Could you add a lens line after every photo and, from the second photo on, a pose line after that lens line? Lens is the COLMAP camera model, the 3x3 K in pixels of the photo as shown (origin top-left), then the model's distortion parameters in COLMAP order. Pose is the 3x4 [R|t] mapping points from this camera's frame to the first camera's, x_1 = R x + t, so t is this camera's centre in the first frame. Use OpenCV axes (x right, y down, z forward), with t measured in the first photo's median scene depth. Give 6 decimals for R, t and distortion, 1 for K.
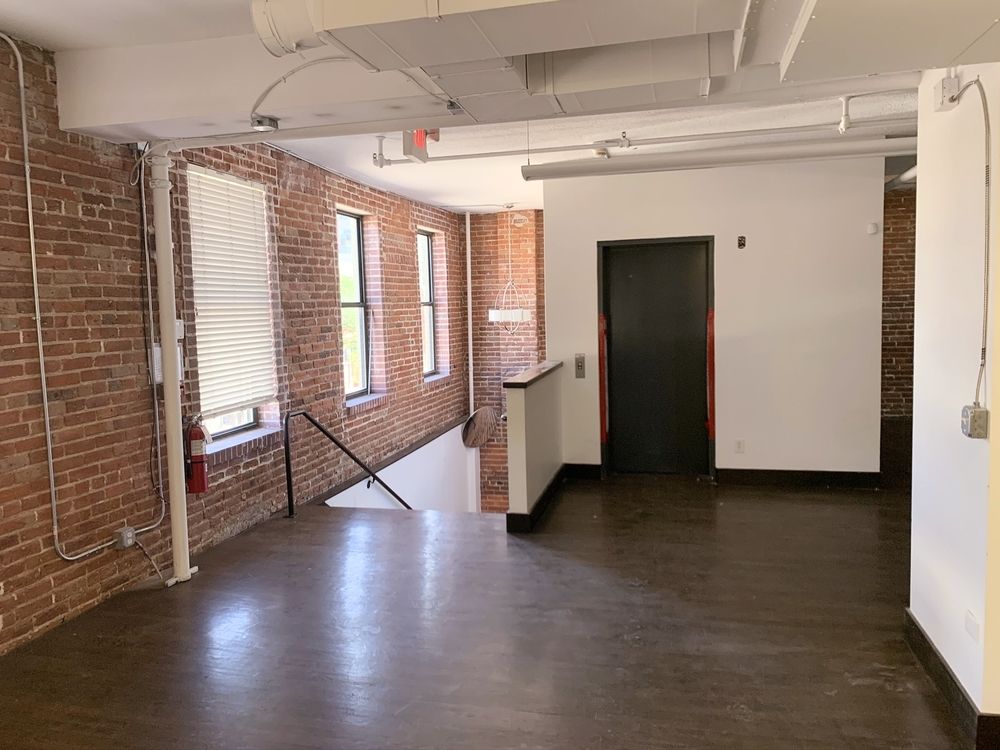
lens RADIAL K [[772.4, 0, 503.9], [0, 772.4, 372.0], [0, 0, 1]] dist [0.006317, -0.024832]
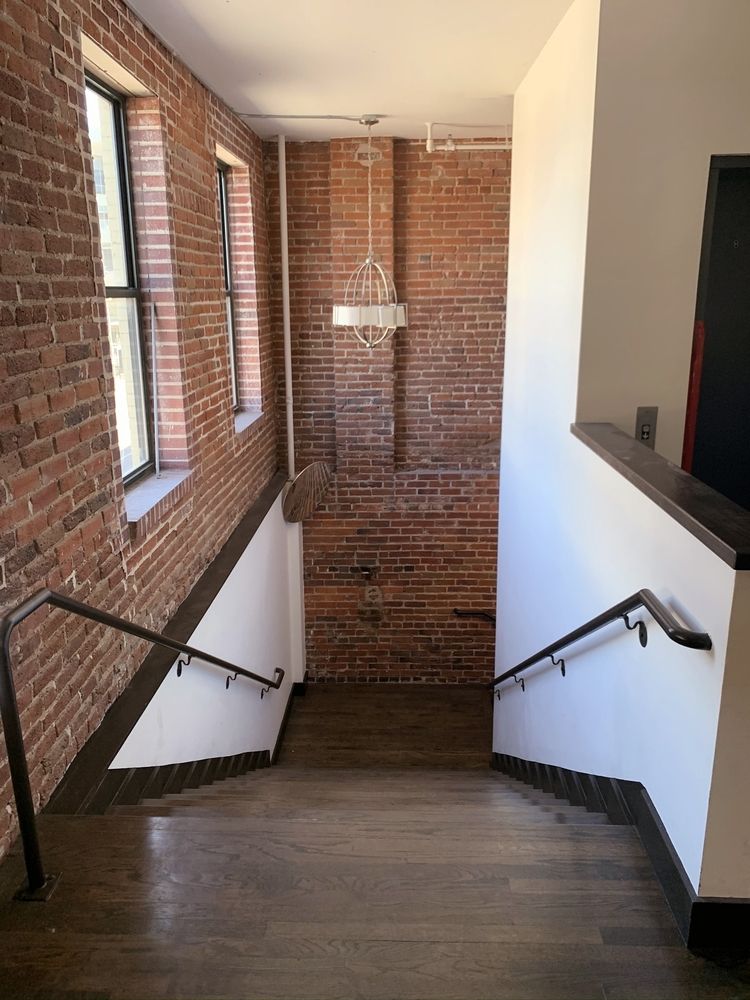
lens RADIAL K [[772.4, 0, 369.1], [0, 772.4, 507.8], [0, 0, 1]] dist [0.006317, -0.024832]
pose [[0.981372, -0.030424, 0.189693, -0.124434], [-0.004097, 0.983842, 0.178990, -0.037877], [-0.192074, -0.176433, 0.965391, 0.439324]]
